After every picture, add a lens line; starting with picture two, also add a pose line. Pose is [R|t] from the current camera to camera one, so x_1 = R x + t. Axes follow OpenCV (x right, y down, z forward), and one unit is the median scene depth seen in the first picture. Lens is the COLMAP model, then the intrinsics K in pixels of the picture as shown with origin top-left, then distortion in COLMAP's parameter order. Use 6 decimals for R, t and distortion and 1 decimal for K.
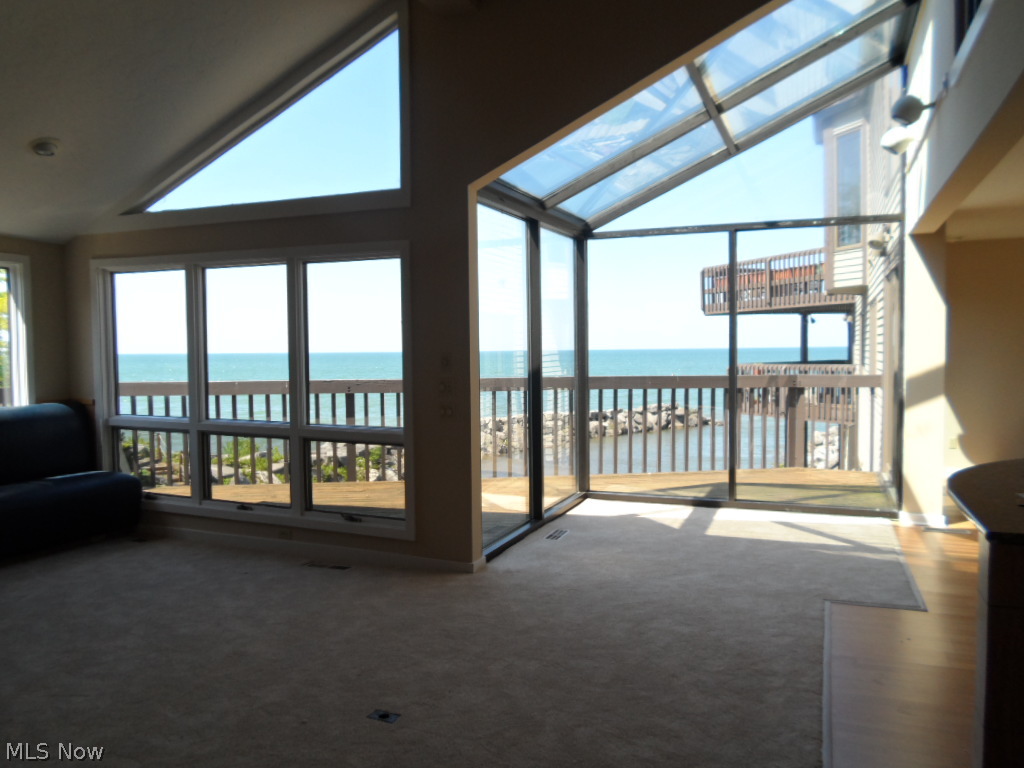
lens RADIAL K [[776.6, 0, 512.0], [0, 776.6, 384.0], [0, 0, 1]] dist [-0.086168, 0.102719]
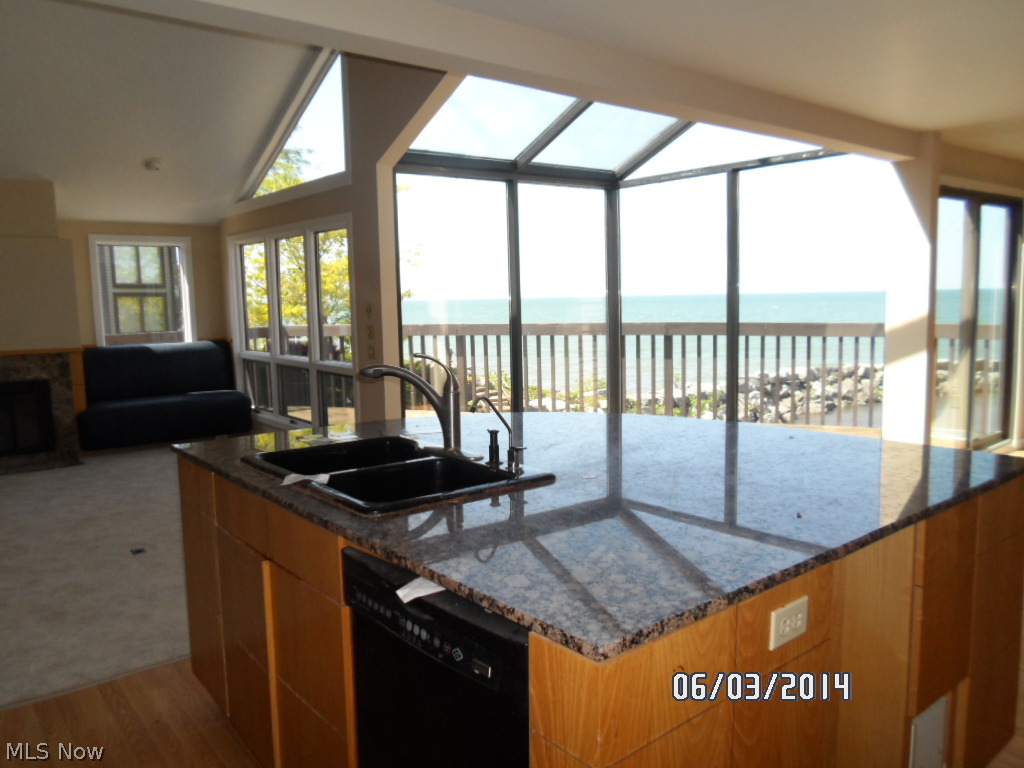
lens RADIAL K [[776.6, 0, 512.0], [0, 776.6, 384.0], [0, 0, 1]] dist [-0.086168, 0.102719]
pose [[0.874790, 0.044308, -0.482473, 0.567026], [-0.007787, 0.996967, 0.077438, -0.008837], [0.484440, -0.063985, 0.872481, 0.026650]]
